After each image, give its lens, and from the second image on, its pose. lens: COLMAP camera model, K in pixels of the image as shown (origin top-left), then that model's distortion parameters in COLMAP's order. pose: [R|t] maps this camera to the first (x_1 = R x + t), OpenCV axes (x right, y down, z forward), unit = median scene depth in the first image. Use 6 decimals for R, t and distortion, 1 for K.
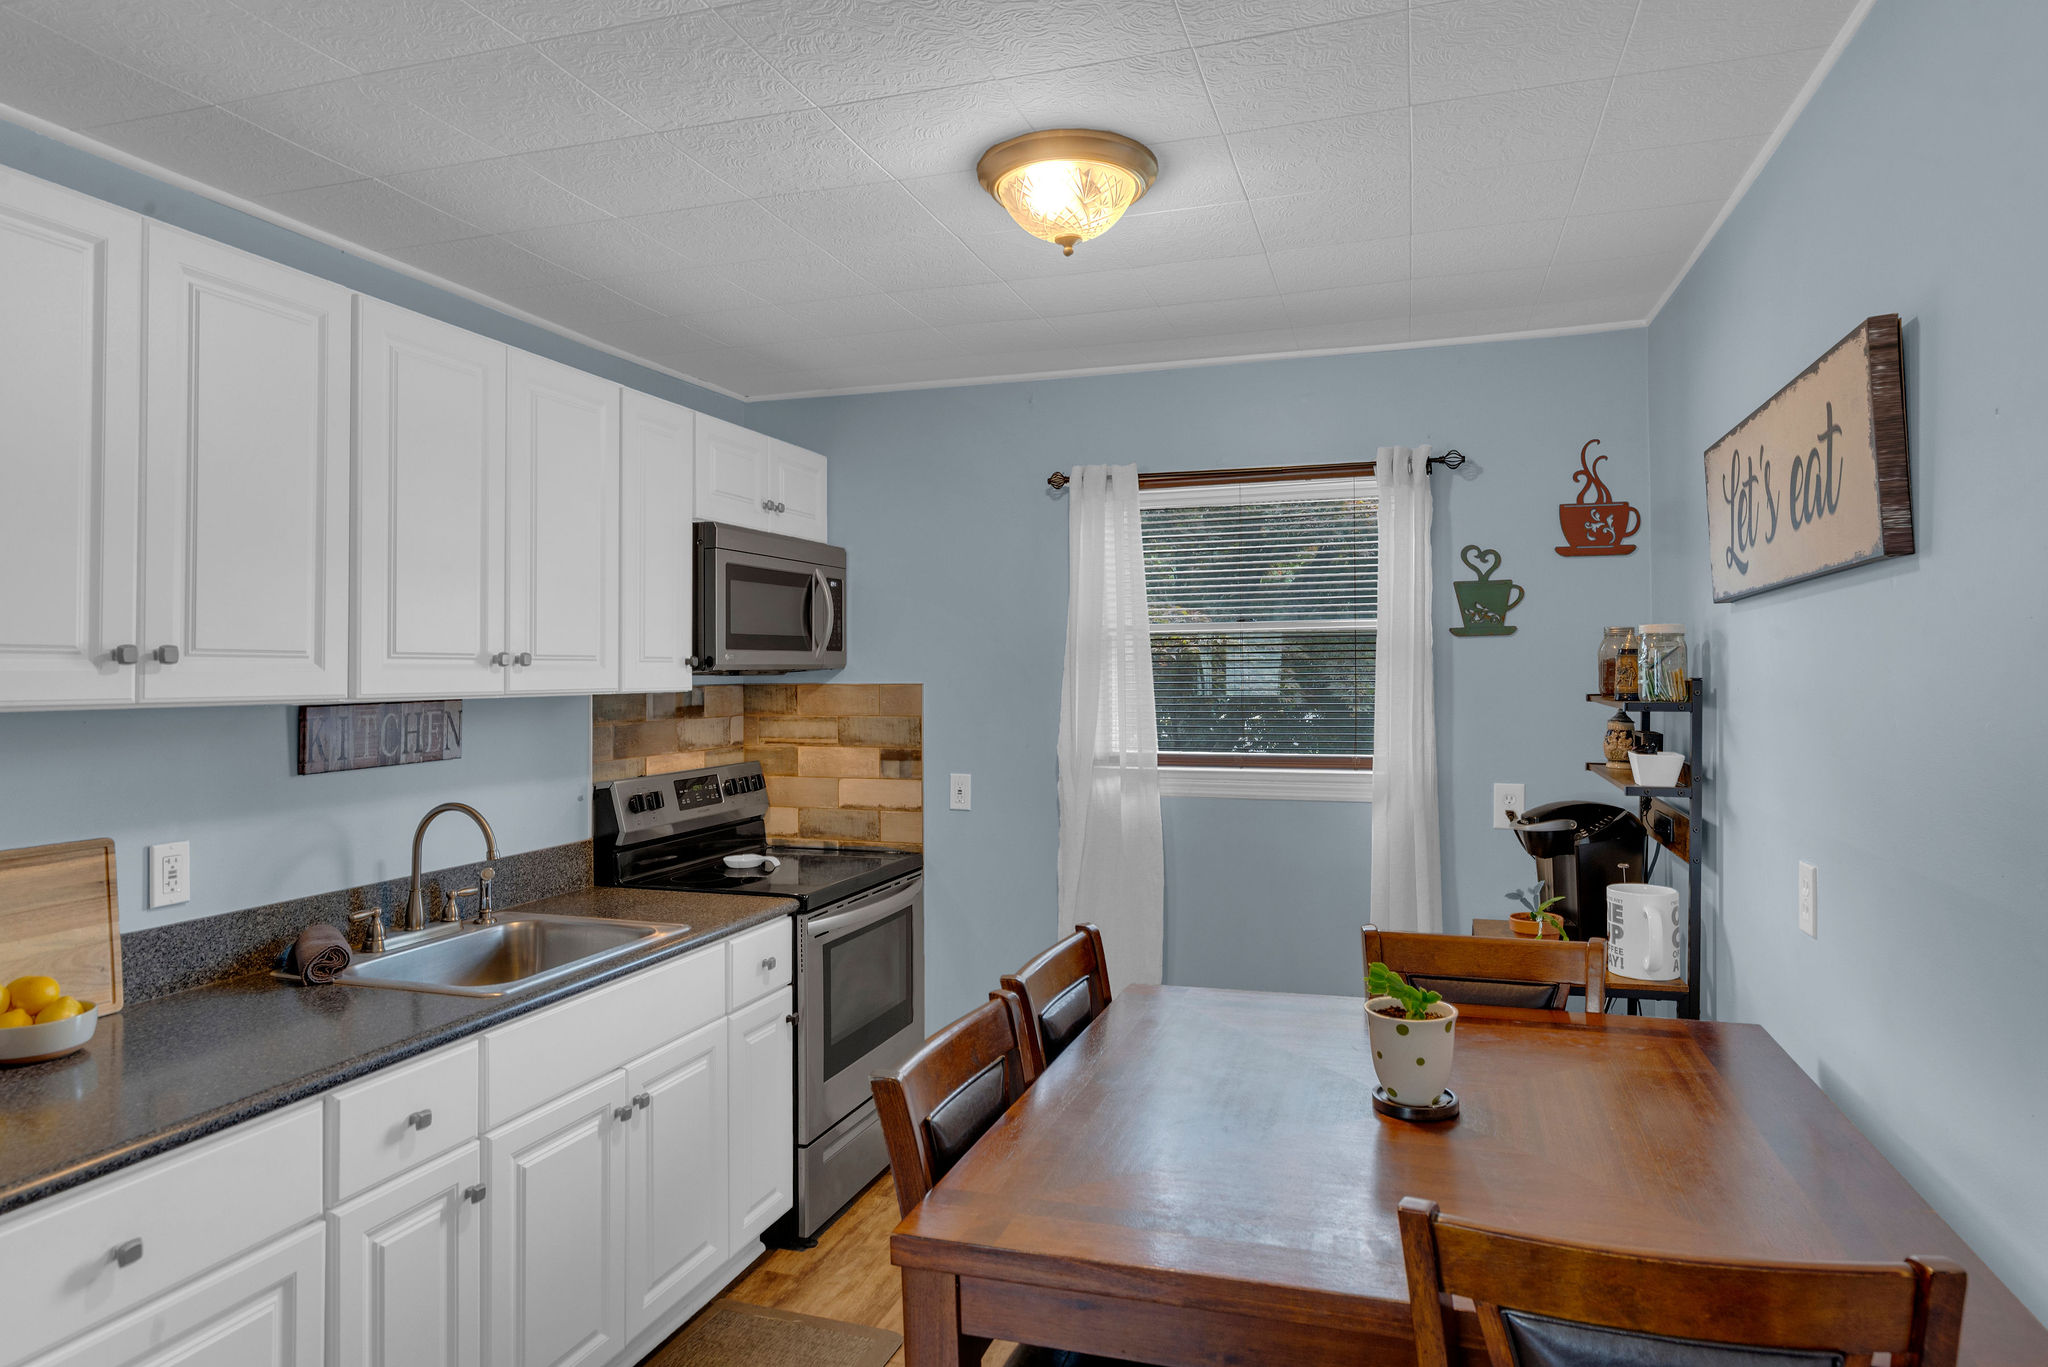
lens RADIAL K [[1205.7, 0, 1027.3], [0, 1205.7, 662.0], [0, 0, 1]] dist [-0.001237, 0.001052]
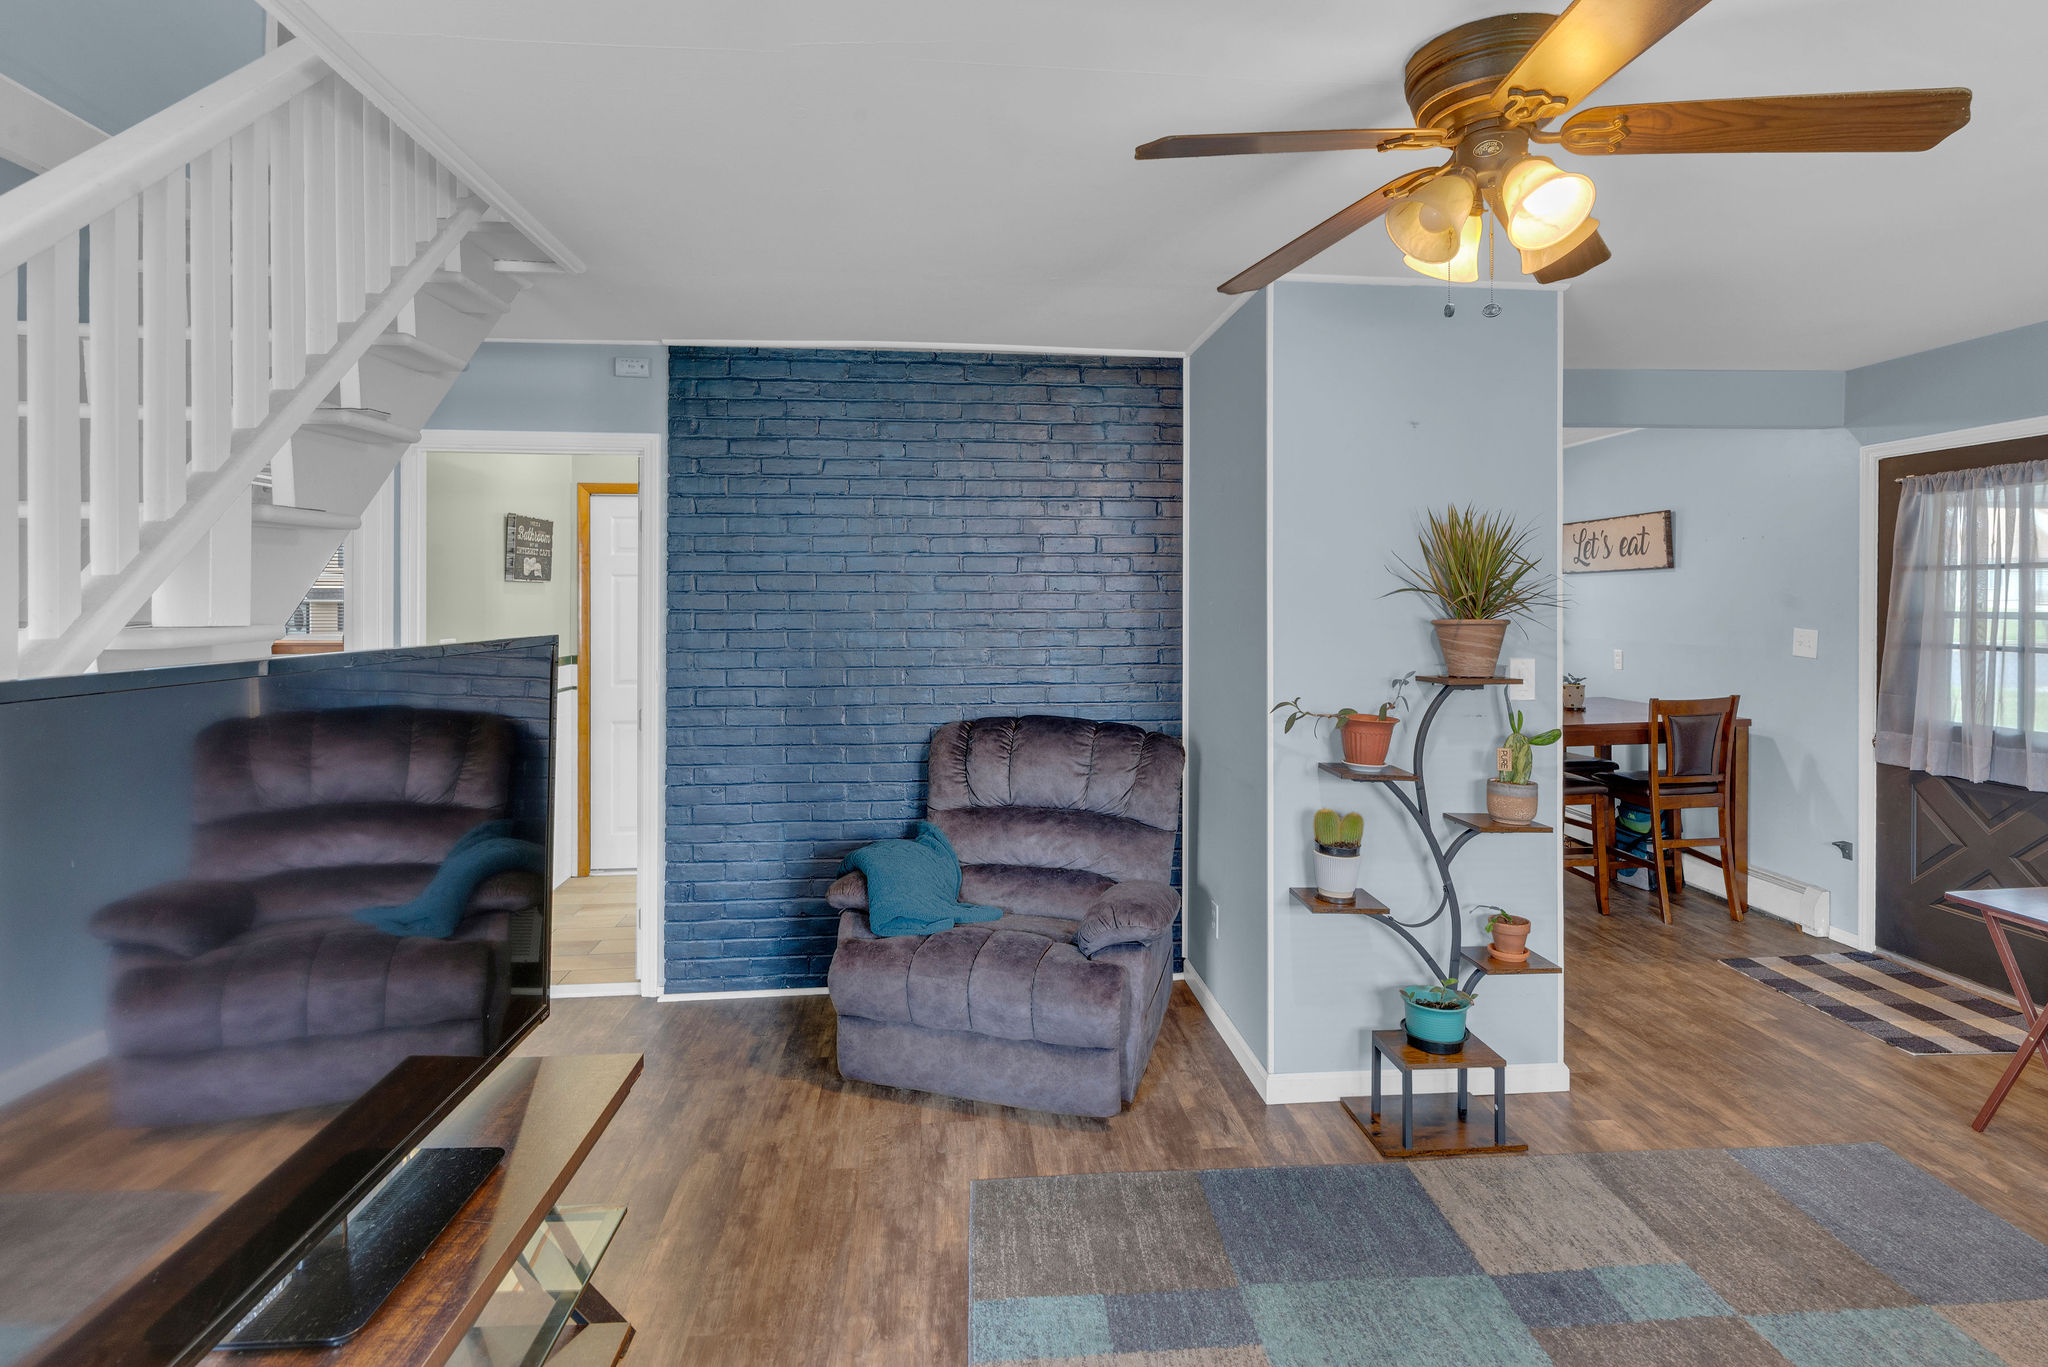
lens RADIAL K [[1016.5, 0, 1047.4], [0, 1016.5, 594.6], [0, 0, 1]] dist [0.001314, 0.000777]
pose [[0.916206, 0.001957, 0.400703, -1.246052], [-0.004997, 0.999966, 0.006541, -0.003752], [-0.400676, -0.007996, 0.916185, -0.638499]]
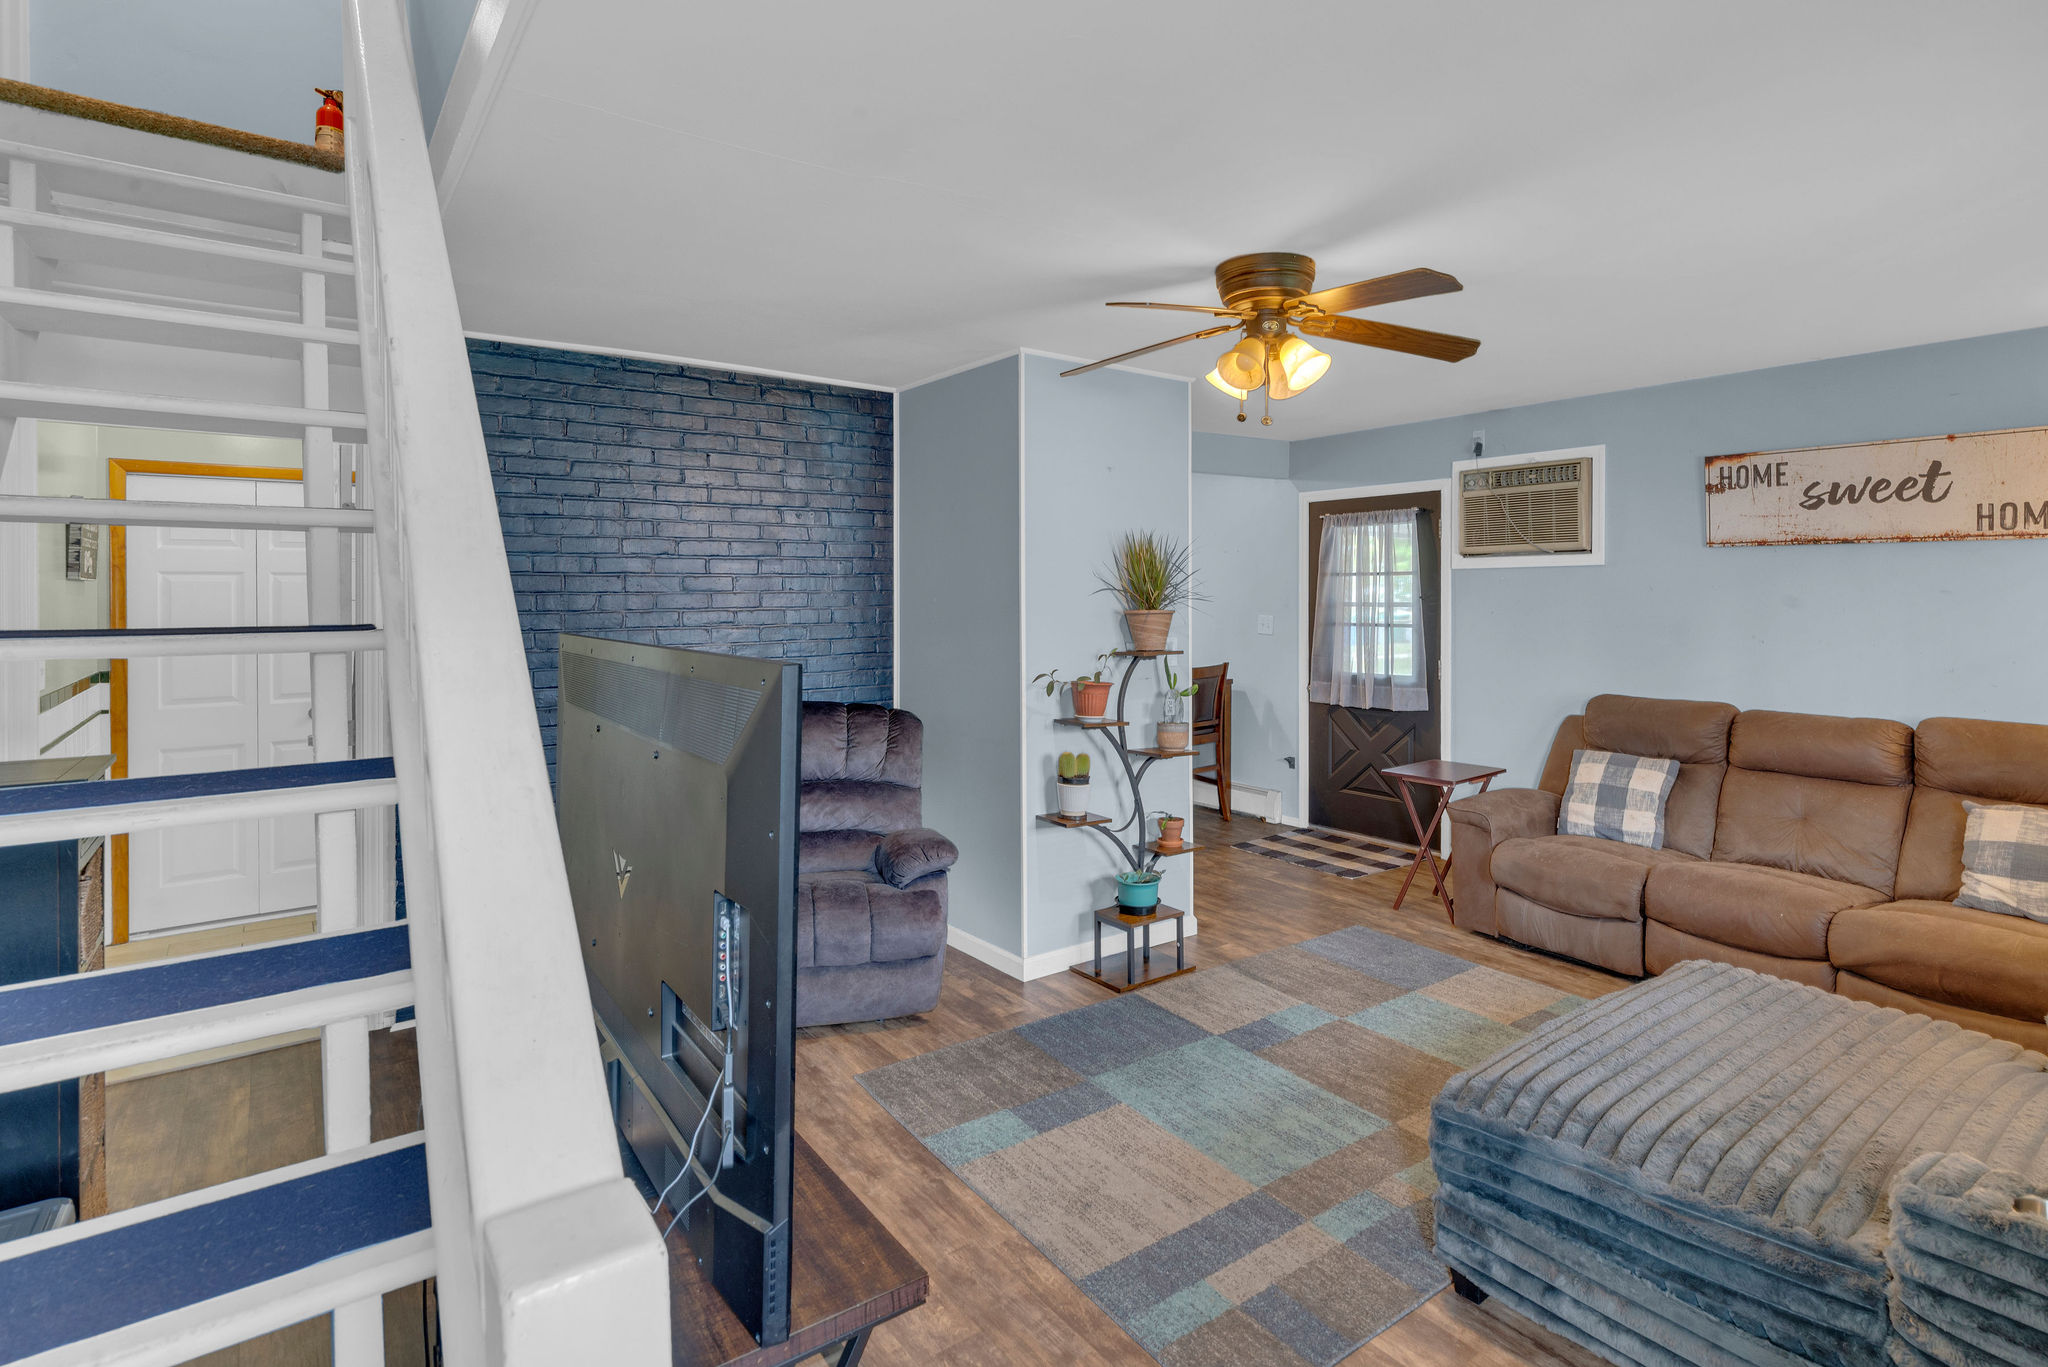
lens RADIAL K [[1016.5, 0, 1047.4], [0, 1016.5, 594.6], [0, 0, 1]] dist [0.001314, 0.000777]
pose [[0.578361, -0.002858, 0.815776, -1.646652], [-0.003813, 0.999973, 0.006207, -0.004620], [-0.815772, -0.006700, 0.578334, -0.597579]]
